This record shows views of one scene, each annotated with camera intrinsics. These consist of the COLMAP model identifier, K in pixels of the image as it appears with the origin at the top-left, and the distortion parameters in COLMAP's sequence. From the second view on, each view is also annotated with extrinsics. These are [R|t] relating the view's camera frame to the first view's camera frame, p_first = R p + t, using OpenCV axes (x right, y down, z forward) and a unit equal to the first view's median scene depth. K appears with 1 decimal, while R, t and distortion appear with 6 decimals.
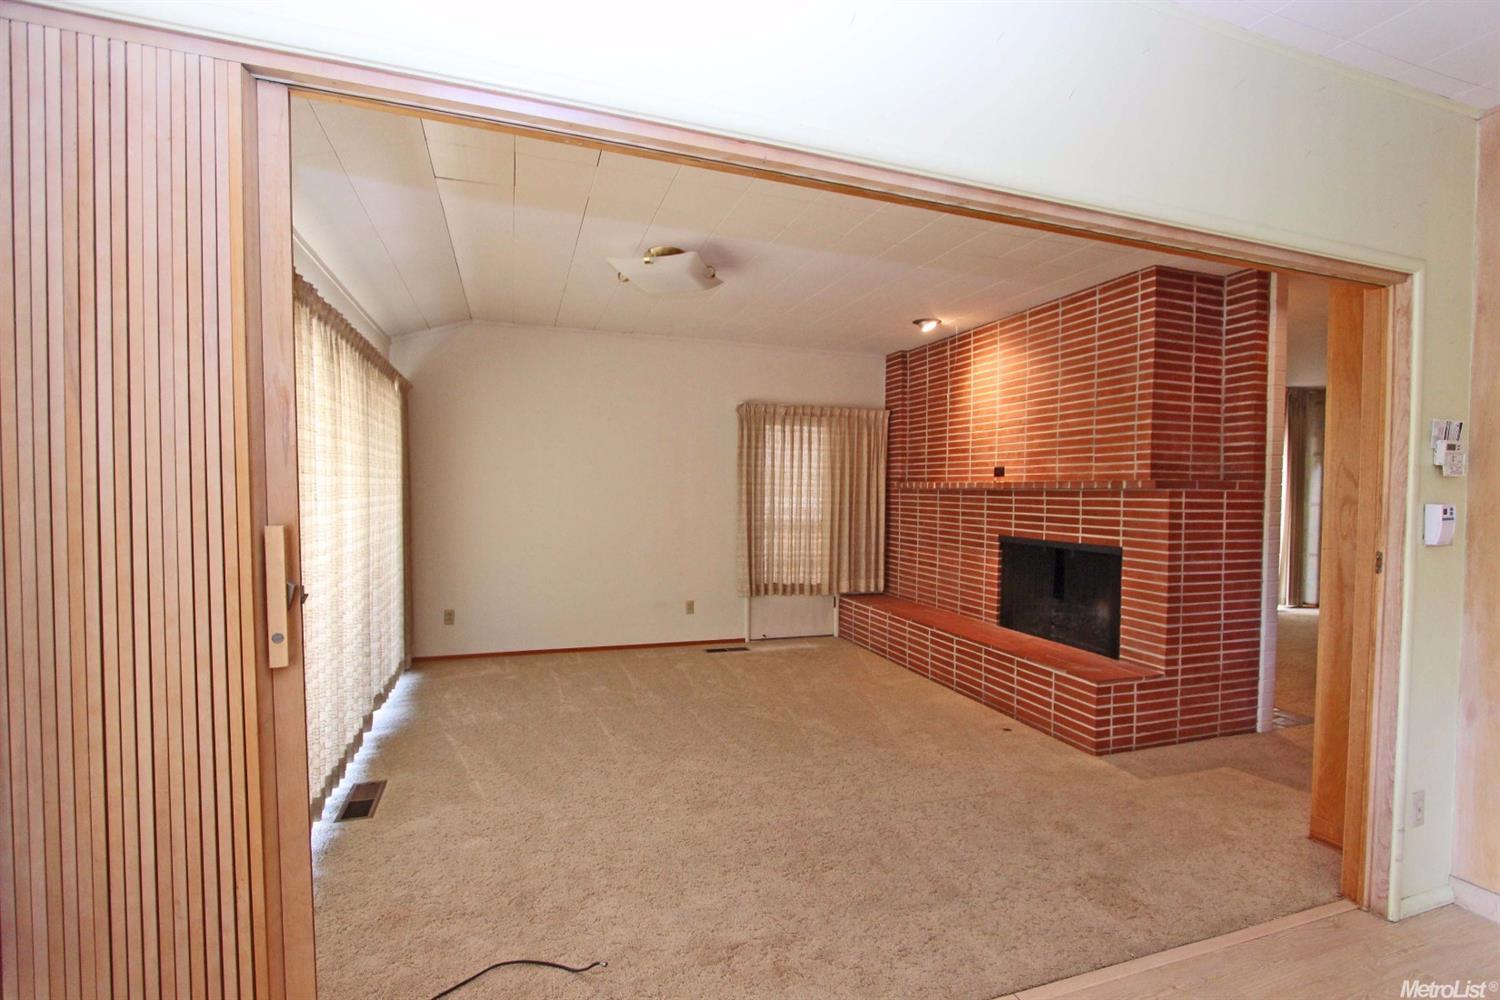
lens RADIAL K [[699.0, 0, 751.4], [0, 699.0, 508.0], [0, 0, 1]] dist [-0.013200, -0.000162]
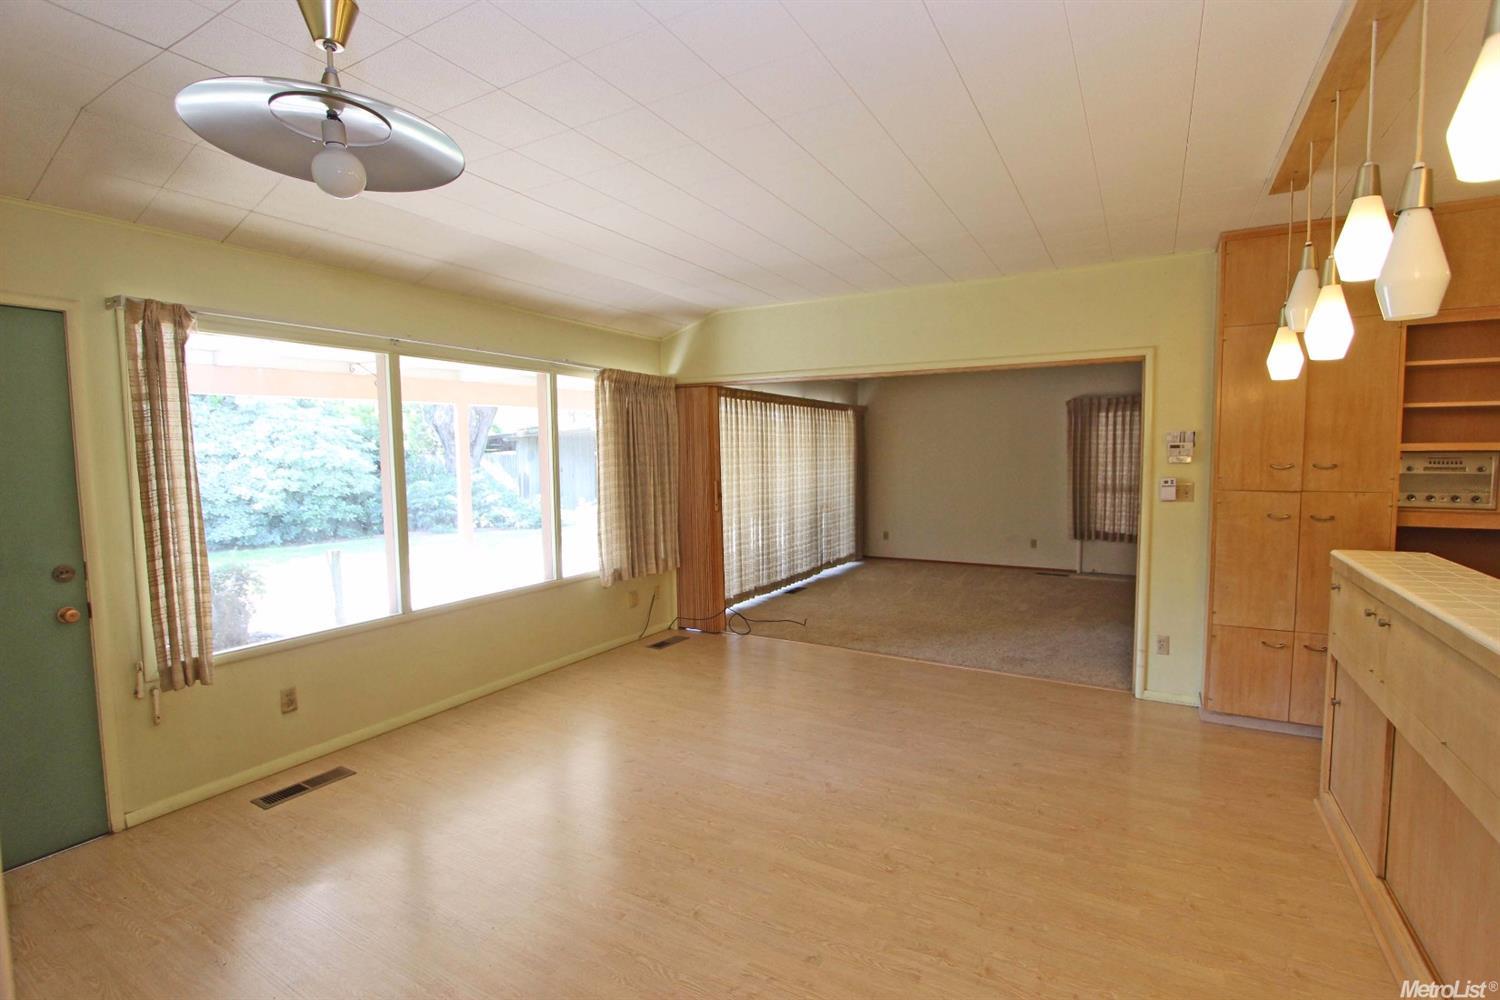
lens RADIAL K [[699.0, 0, 751.4], [0, 699.0, 508.0], [0, 0, 1]] dist [-0.013200, -0.000162]
pose [[0.654123, 0.041765, -0.755234, 0.610731], [-0.002732, 0.998598, 0.052857, -0.005815], [0.756383, -0.032512, 0.653320, -0.377199]]
